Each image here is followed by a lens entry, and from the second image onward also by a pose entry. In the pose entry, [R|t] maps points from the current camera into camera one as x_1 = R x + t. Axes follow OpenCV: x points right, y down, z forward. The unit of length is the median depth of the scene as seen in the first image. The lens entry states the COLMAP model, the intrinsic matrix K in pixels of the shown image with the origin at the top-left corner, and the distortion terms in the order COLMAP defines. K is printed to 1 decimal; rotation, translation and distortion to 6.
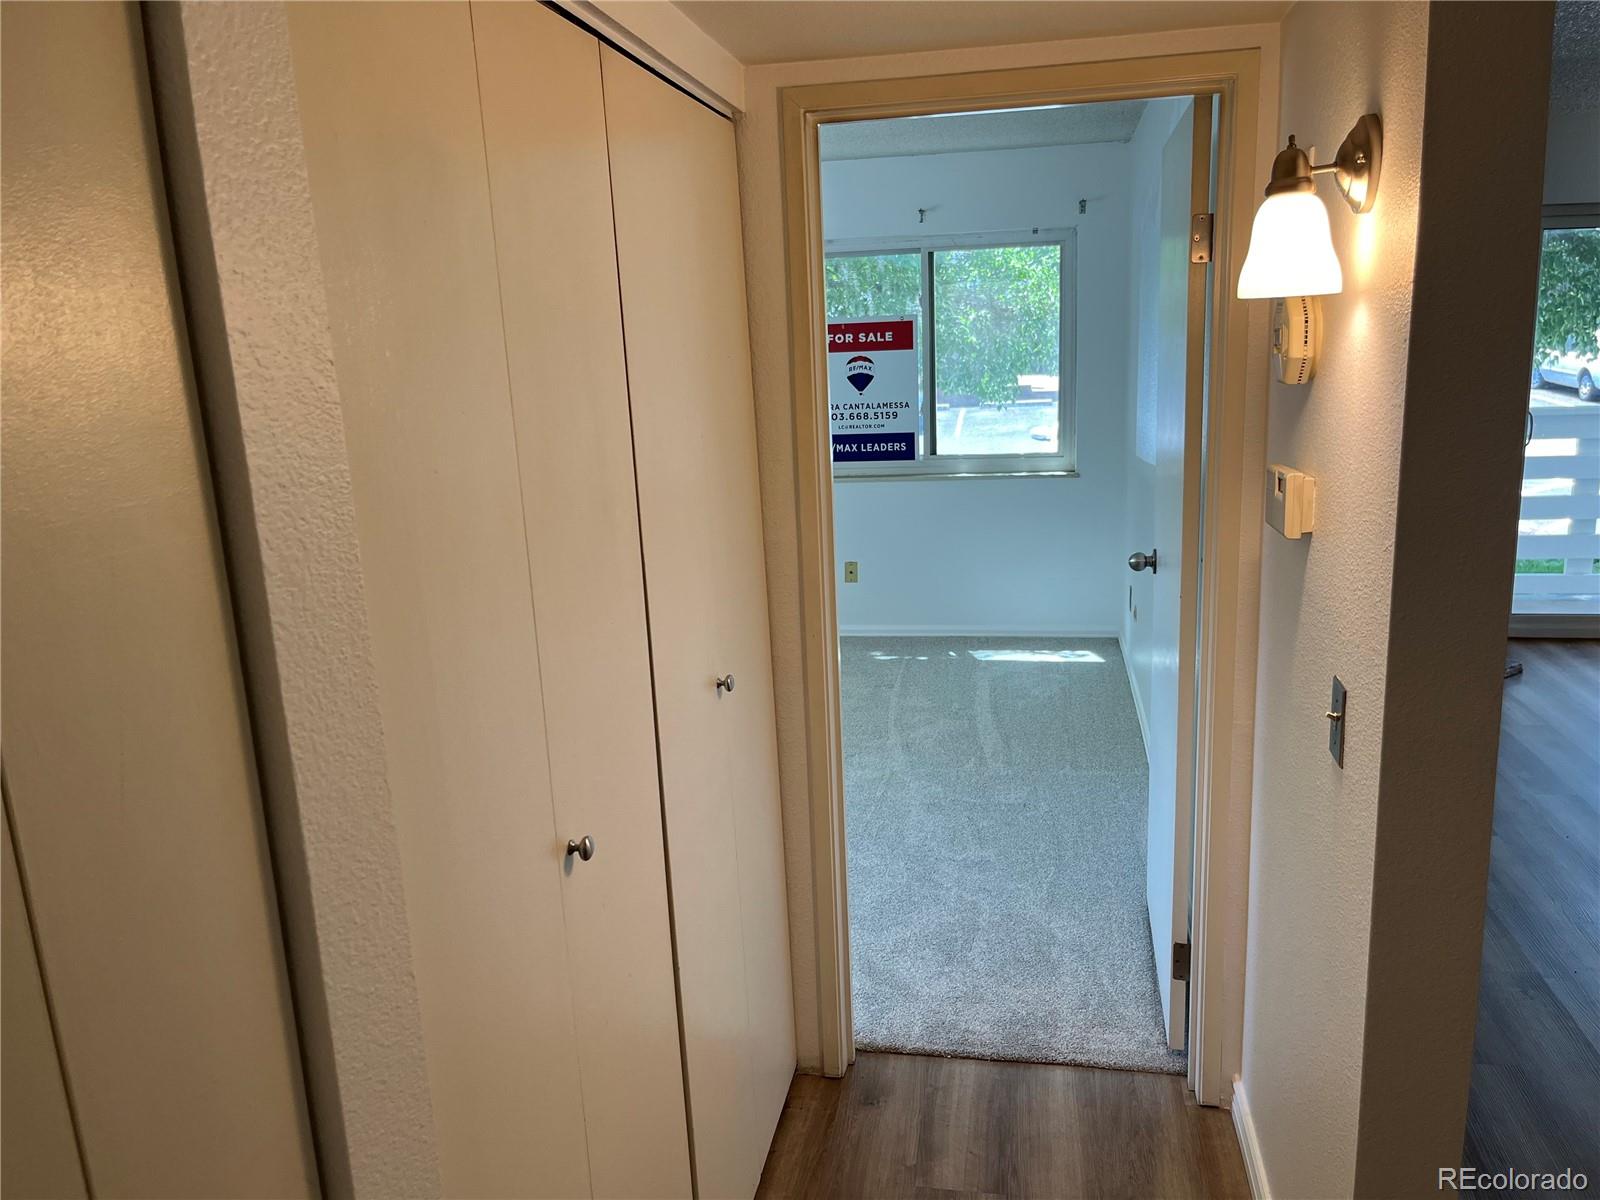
lens RADIAL K [[1217.8, 0, 805.8], [0, 1217.8, 596.7], [0, 0, 1]] dist [0.037720, -0.039463]
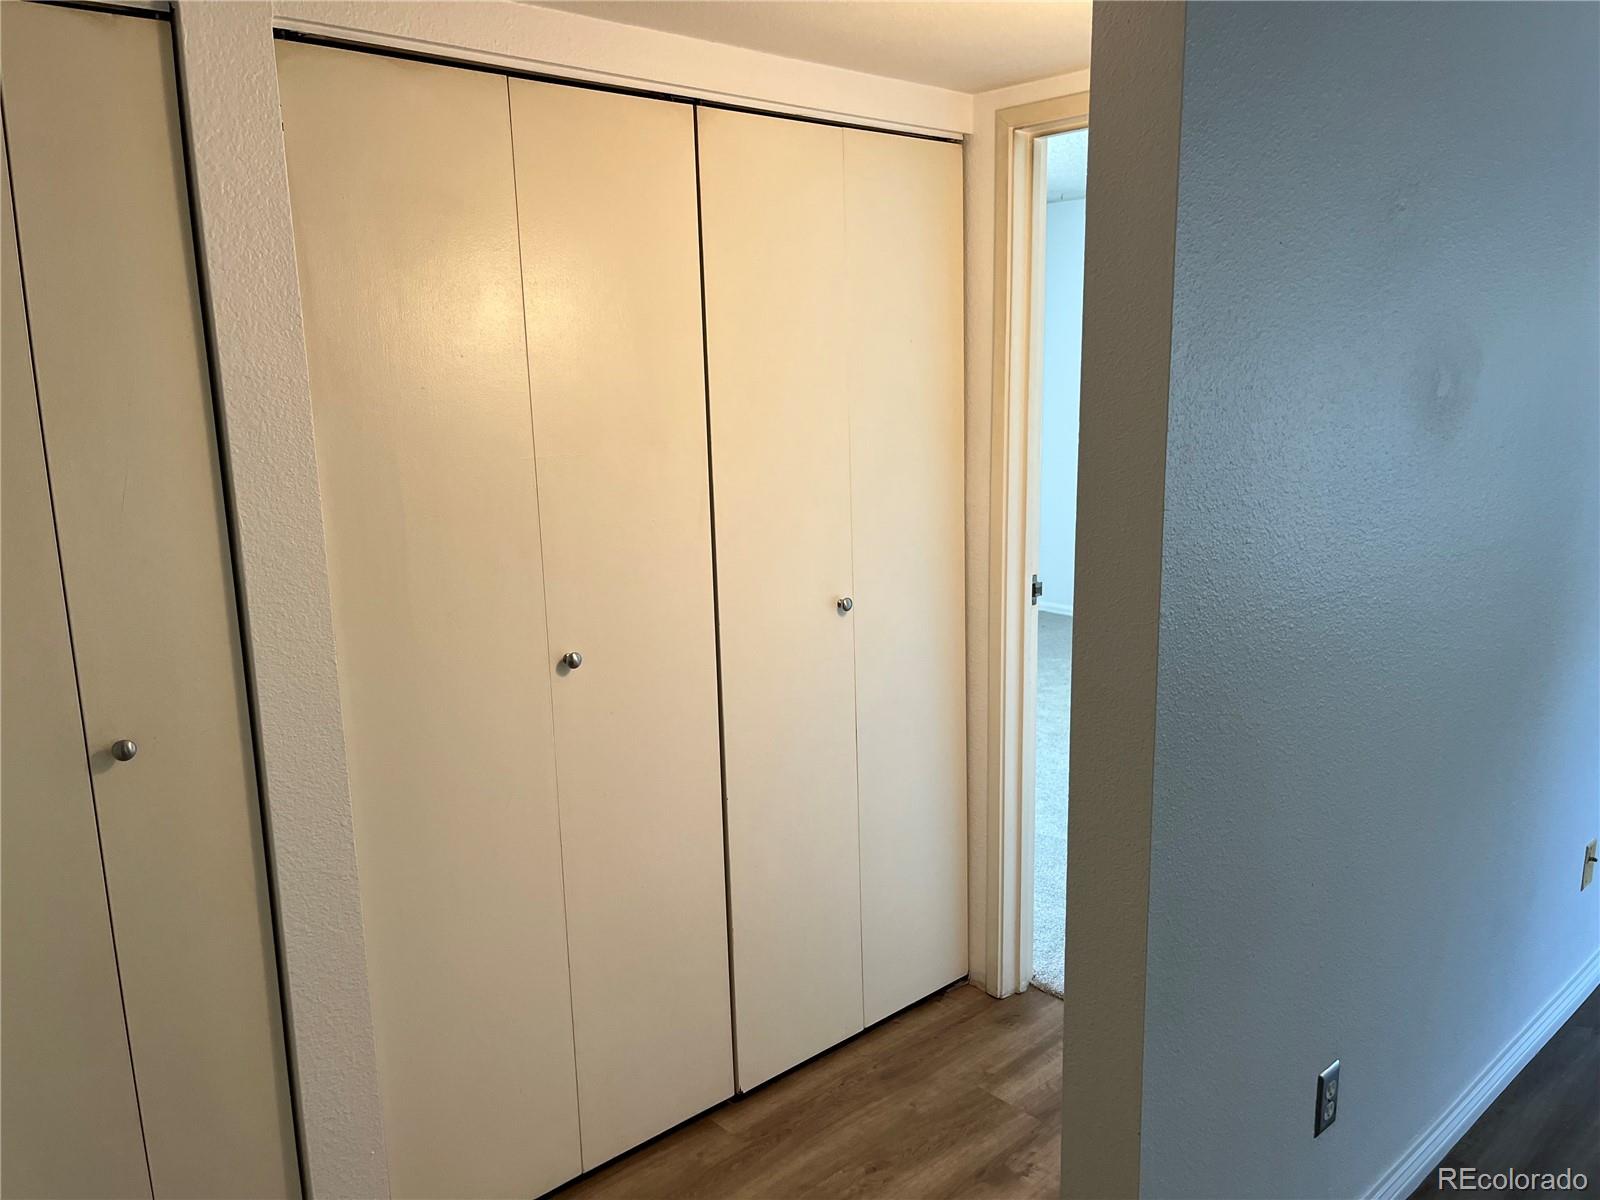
lens RADIAL K [[1217.8, 0, 789.3], [0, 1217.8, 602.8], [0, 0, 1]] dist [0.037720, -0.039463]
pose [[0.793685, 0.158696, -0.587265, 0.575704], [-0.155407, 0.986235, 0.056478, 0.008349], [0.588144, 0.046439, 0.807422, -0.027254]]
